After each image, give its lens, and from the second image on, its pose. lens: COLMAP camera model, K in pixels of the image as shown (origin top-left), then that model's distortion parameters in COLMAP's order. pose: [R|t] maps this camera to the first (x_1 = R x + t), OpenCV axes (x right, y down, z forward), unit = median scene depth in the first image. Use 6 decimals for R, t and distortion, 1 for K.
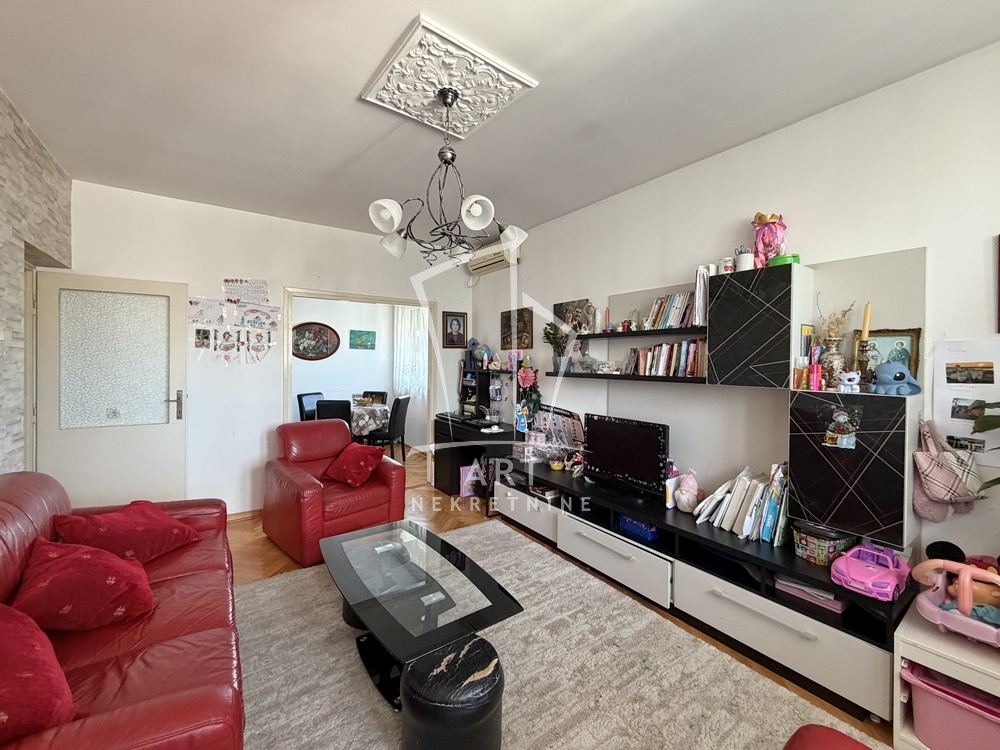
lens RADIAL K [[401.1, 0, 495.7], [0, 401.1, 365.3], [0, 0, 1]] dist [0.002111, 0.000546]
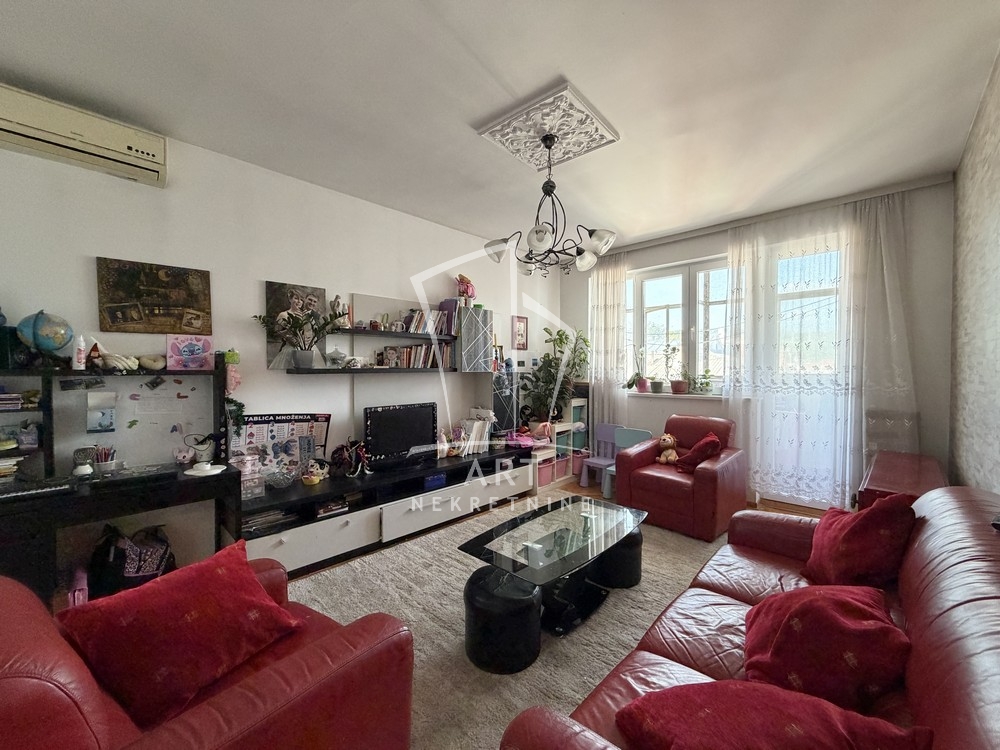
lens RADIAL K [[396.8, 0, 495.2], [0, 396.8, 377.2], [0, 0, 1]] dist [0.000129, -0.000473]
pose [[-0.181791, -0.032439, 0.982802, -0.659615], [0.008925, 0.999360, 0.034637, 0.008710], [-0.983297, 0.015068, -0.181385, 0.697678]]
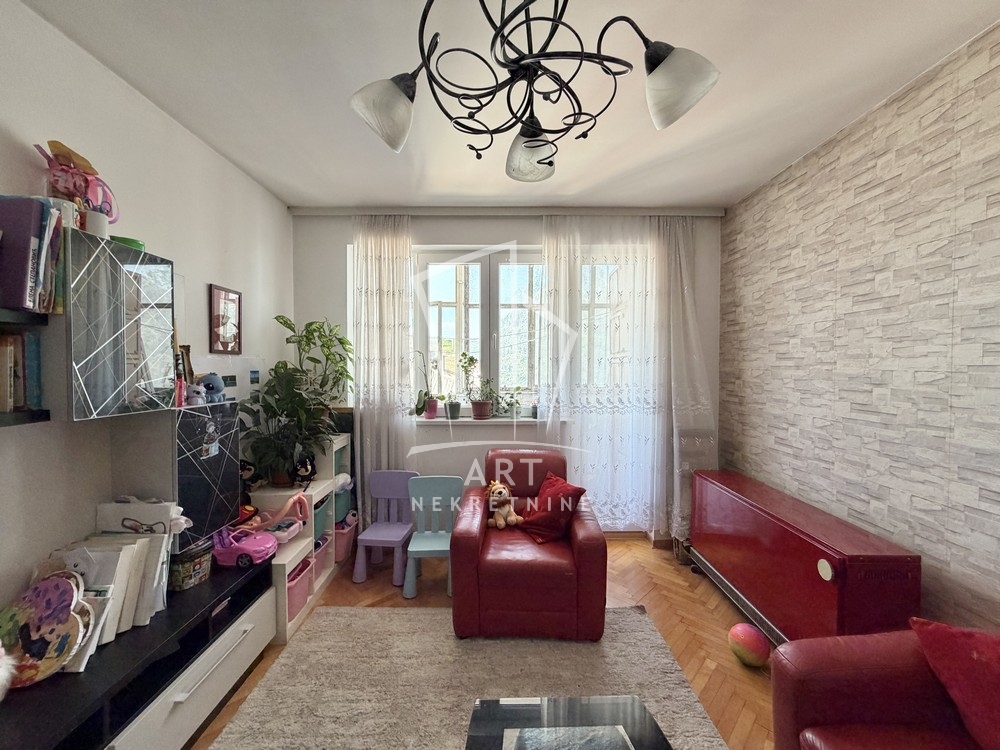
lens RADIAL K [[396.8, 0, 495.2], [0, 396.8, 377.2], [0, 0, 1]] dist [0.000129, -0.000473]
pose [[-0.819697, -0.024744, 0.572263, -0.163532], [-0.004414, 0.999310, 0.036886, -0.021525], [-0.572781, 0.027710, -0.819240, 0.668673]]
